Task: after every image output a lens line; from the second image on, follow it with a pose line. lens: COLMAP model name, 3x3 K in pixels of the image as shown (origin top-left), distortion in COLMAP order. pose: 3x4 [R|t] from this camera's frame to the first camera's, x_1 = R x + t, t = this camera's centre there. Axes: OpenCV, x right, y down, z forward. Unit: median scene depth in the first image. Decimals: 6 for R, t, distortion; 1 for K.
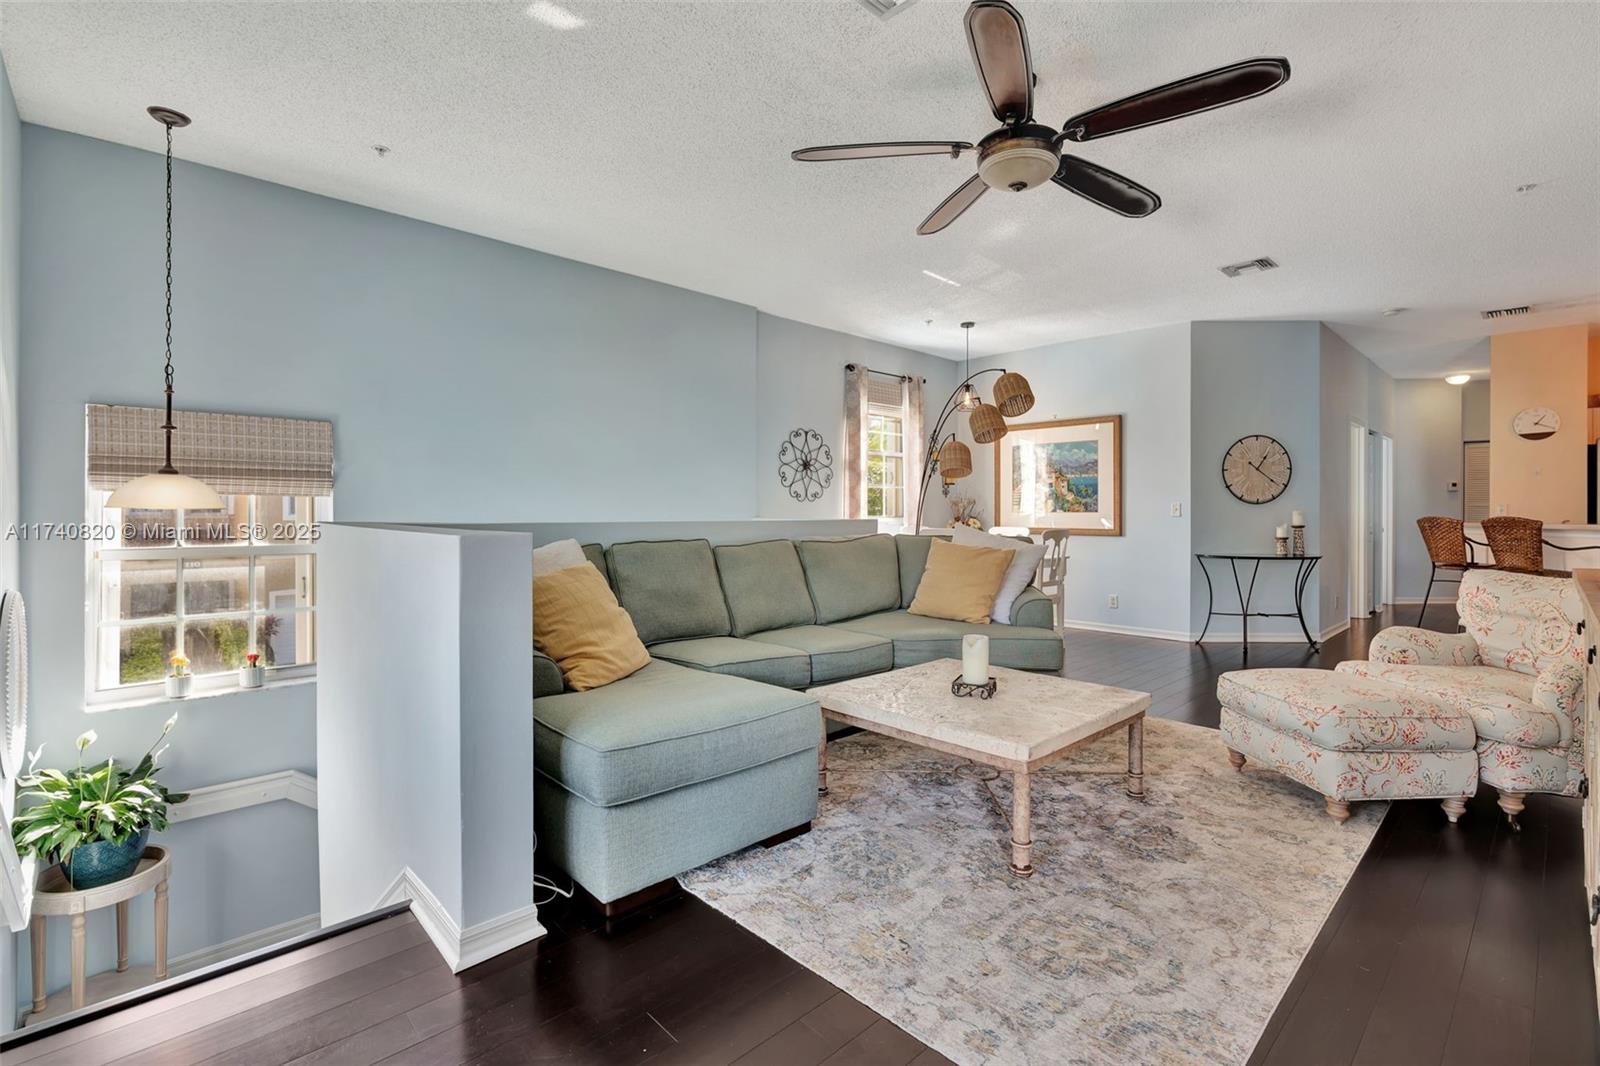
lens RADIAL K [[727.7, 0, 810.1], [0, 727.7, 513.0], [0, 0, 1]] dist [-0.000763, 0.001644]
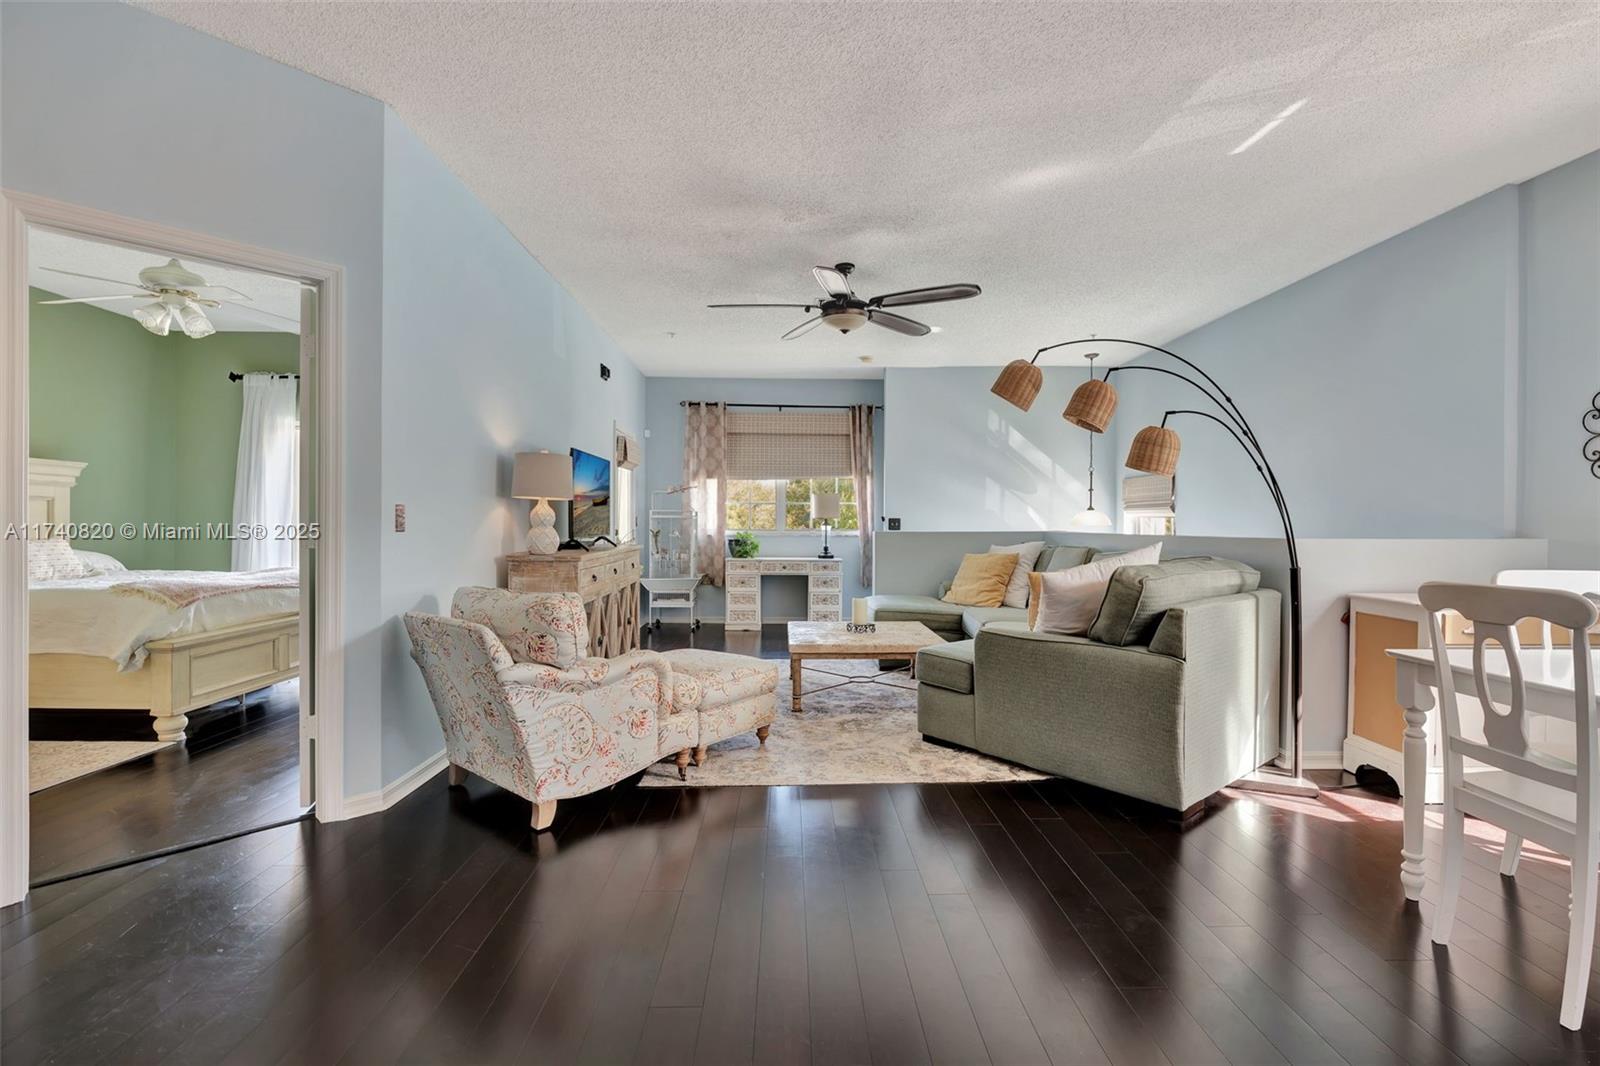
lens RADIAL K [[721.9, 0, 807.4], [0, 721.9, 527.6], [0, 0, 1]] dist [-0.003192, 0.000059]
pose [[-0.670493, -0.001324, -0.741915, 1.069860], [-0.006697, 0.999968, 0.004268, -0.001400], [0.741886, 0.007830, -0.670480, 1.395729]]
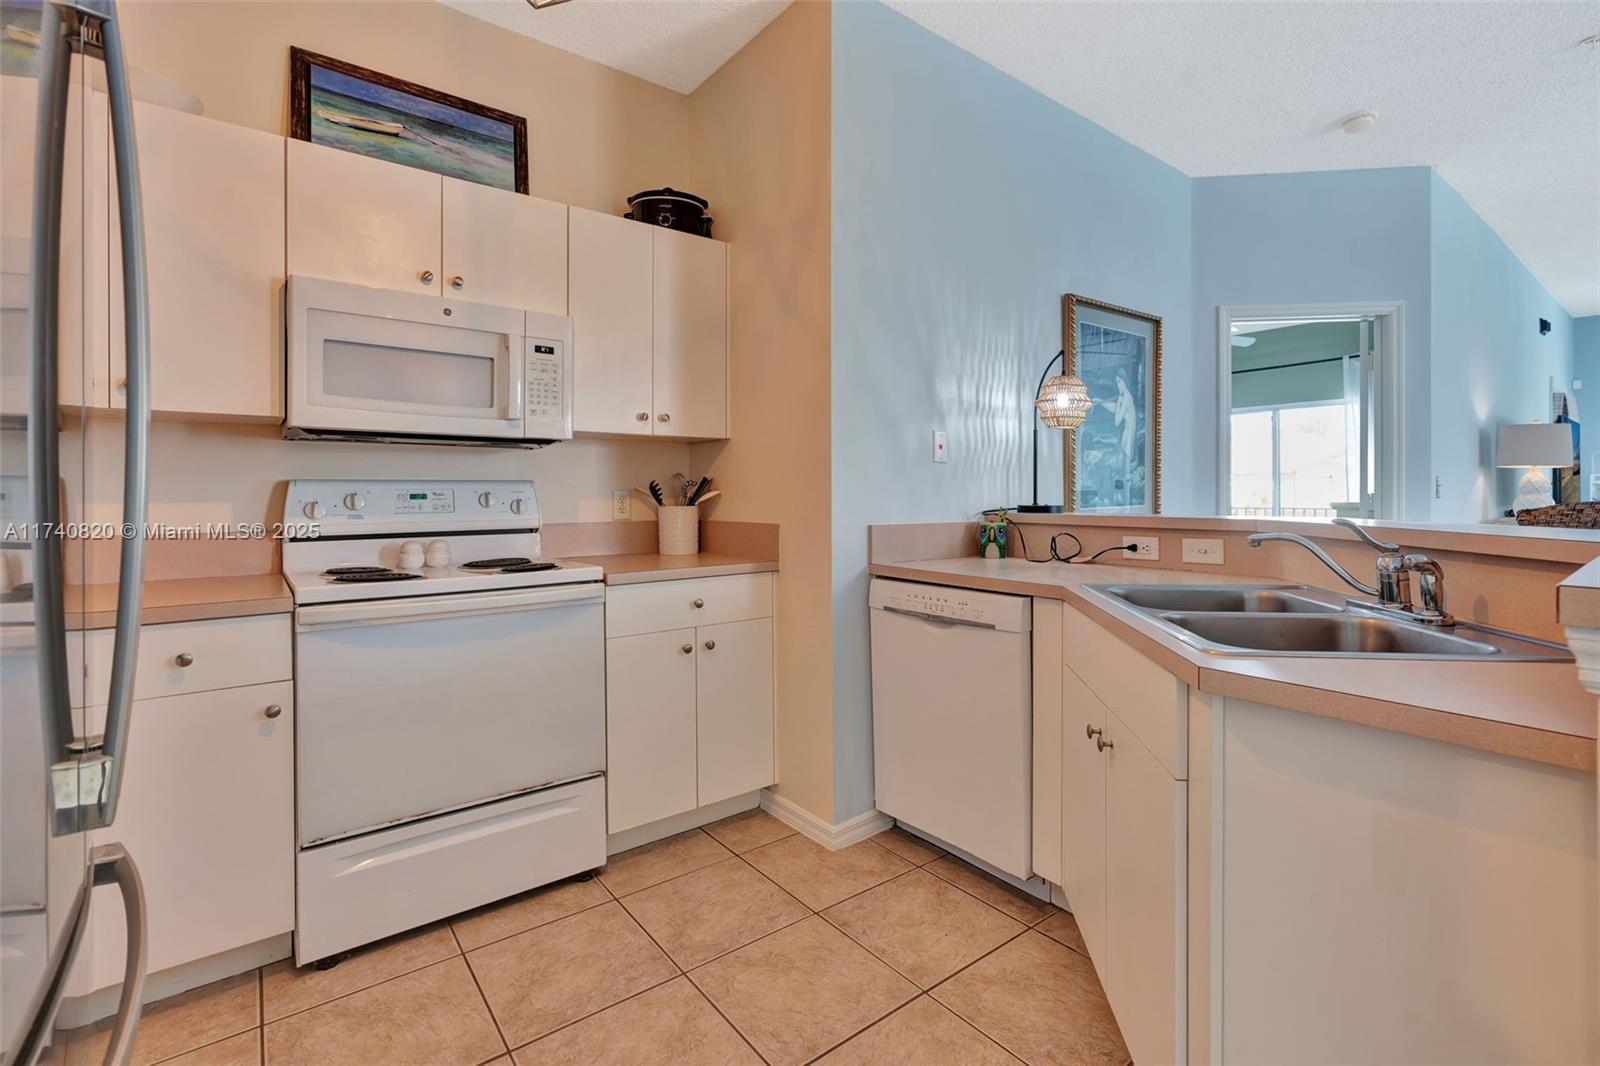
lens RADIAL K [[716.9, 0, 801.9], [0, 716.9, 506.5], [0, 0, 1]] dist [-0.004012, -0.000184]
pose [[-0.993299, 0.001681, 0.115556, 1.494304], [0.003767, 0.999834, 0.017843, -0.000097], [-0.115507, 0.018158, -0.993141, 1.602306]]
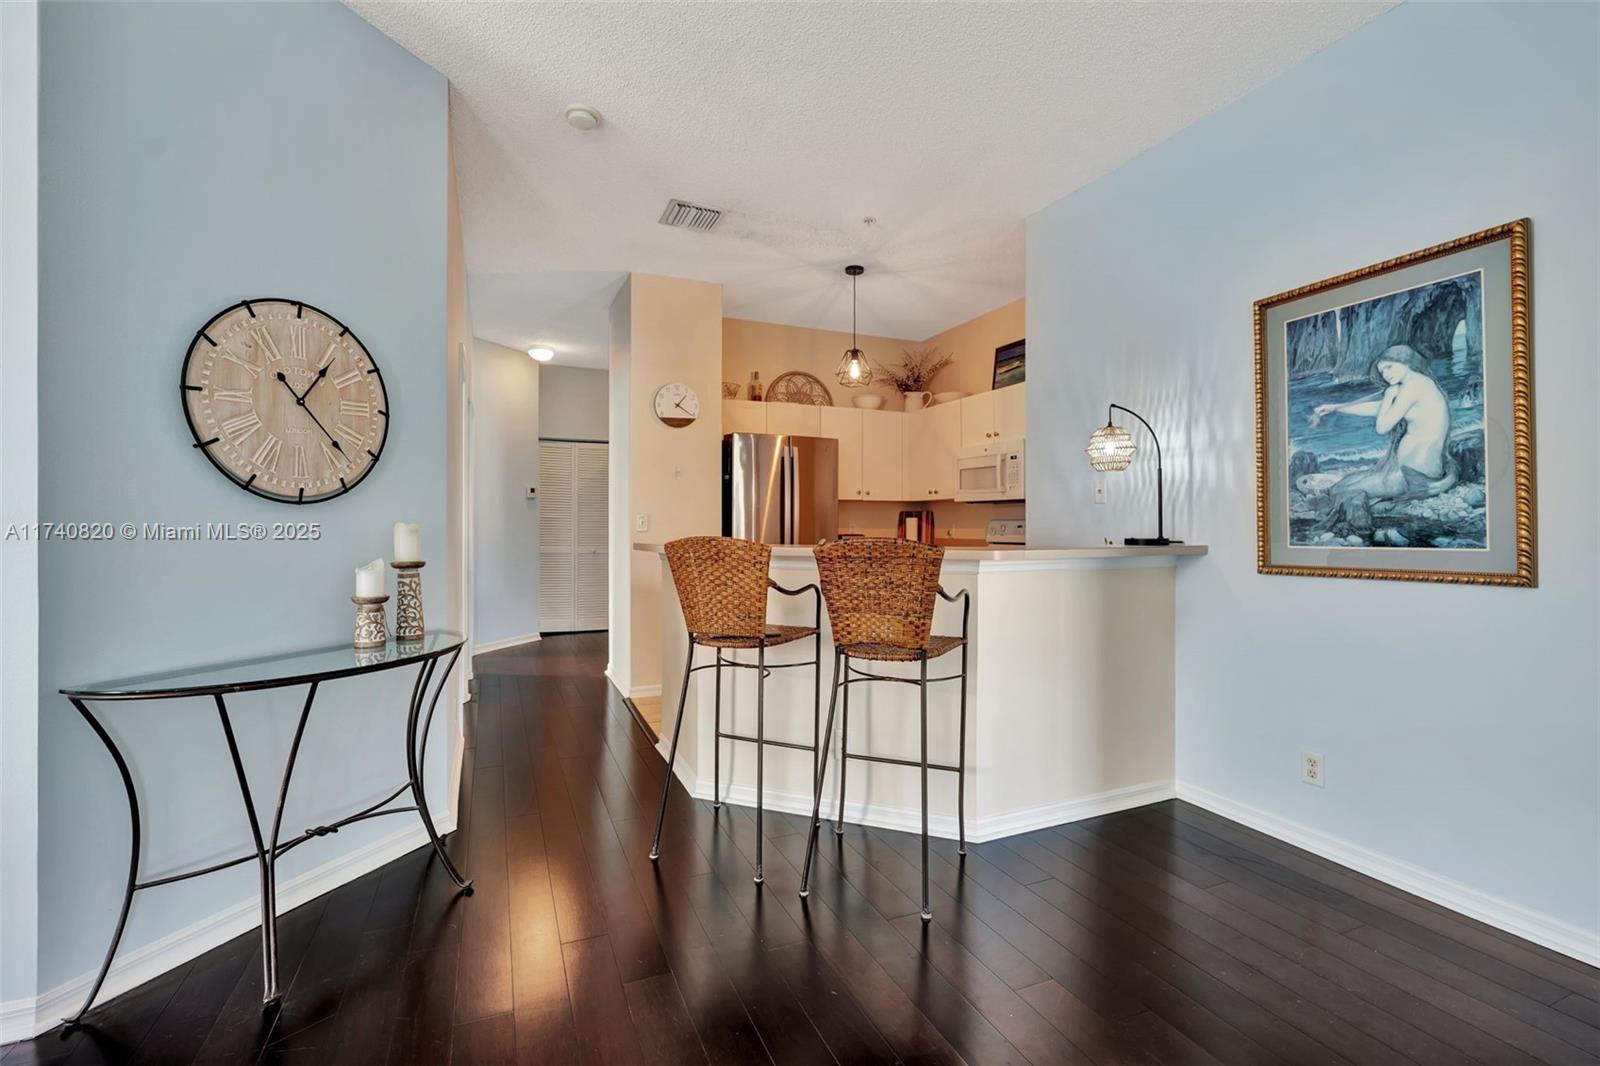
lens RADIAL K [[713.1, 0, 806.5], [0, 713.1, 518.1], [0, 0, 1]] dist [-0.009302, 0.000676]
pose [[0.342482, 0.006705, 0.939501, 0.588929], [0.002237, 0.999966, -0.007952, -0.003911], [-0.939522, 0.004825, 0.342455, 1.018163]]
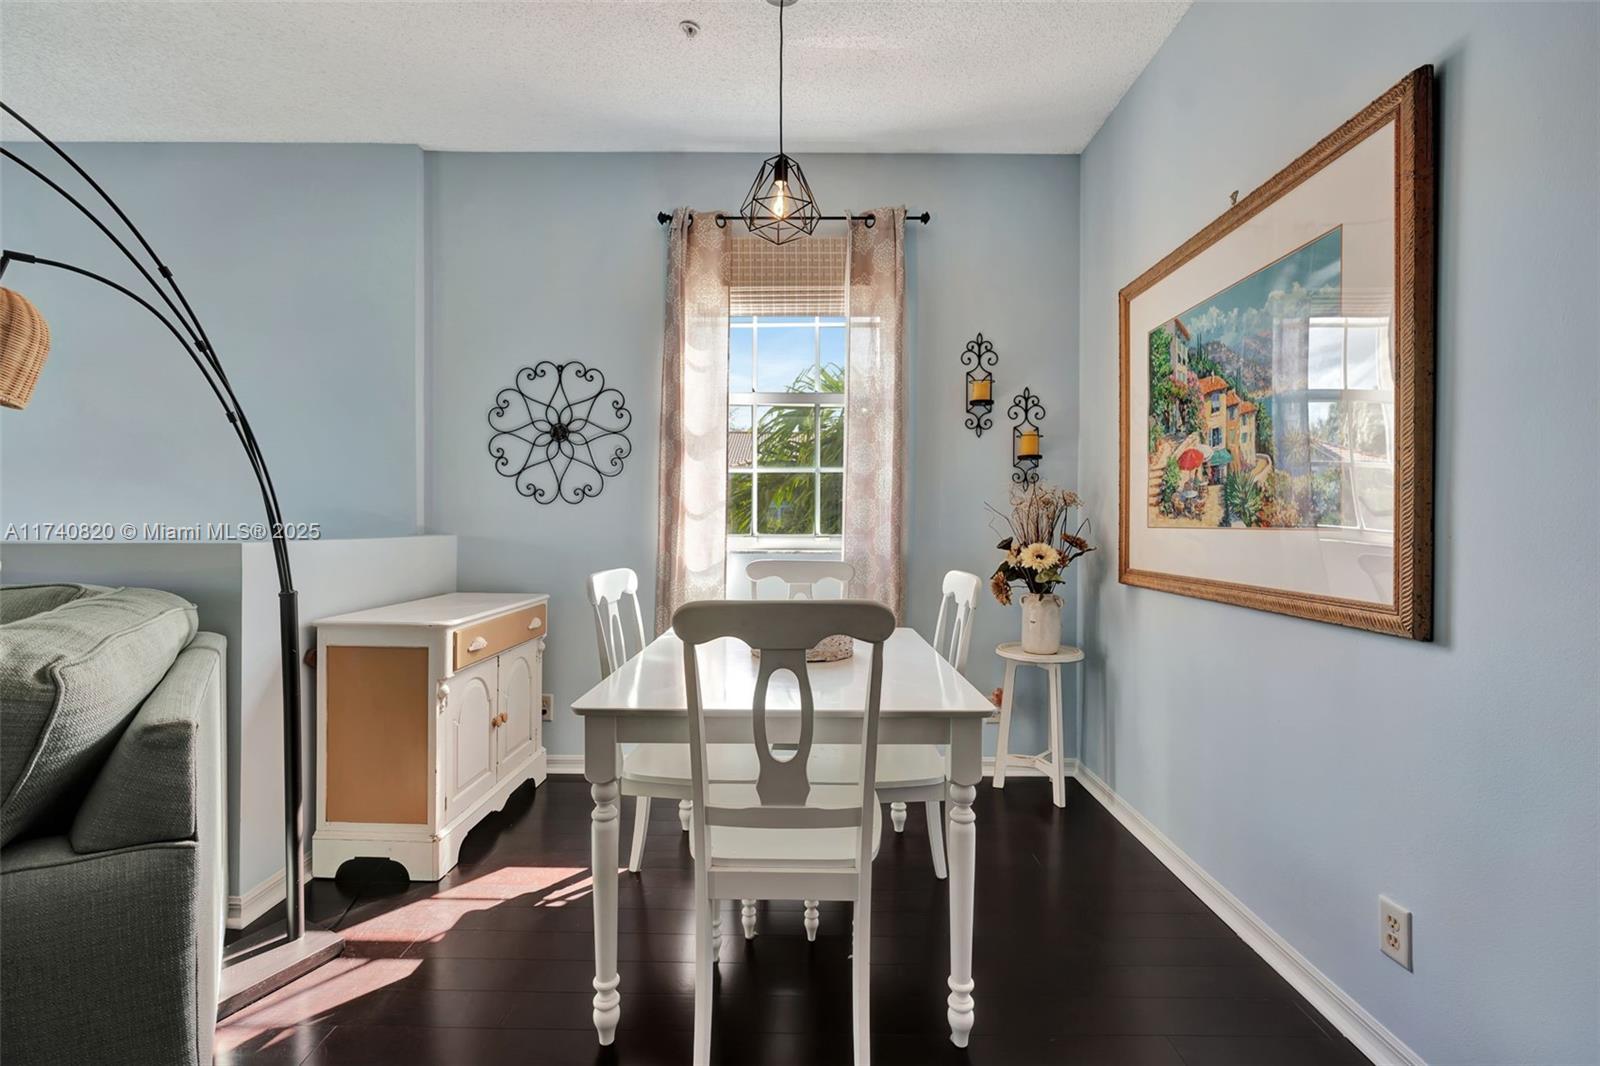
lens RADIAL K [[706.7, 0, 800.0], [0, 706.7, 533.0], [0, 0, 1]] dist [-0.008583, -0.000183]
pose [[0.719162, 0.010921, -0.694757, 0.710758], [-0.004177, 0.999926, 0.011394, -0.002824], [0.694830, -0.005292, 0.719154, 1.180050]]
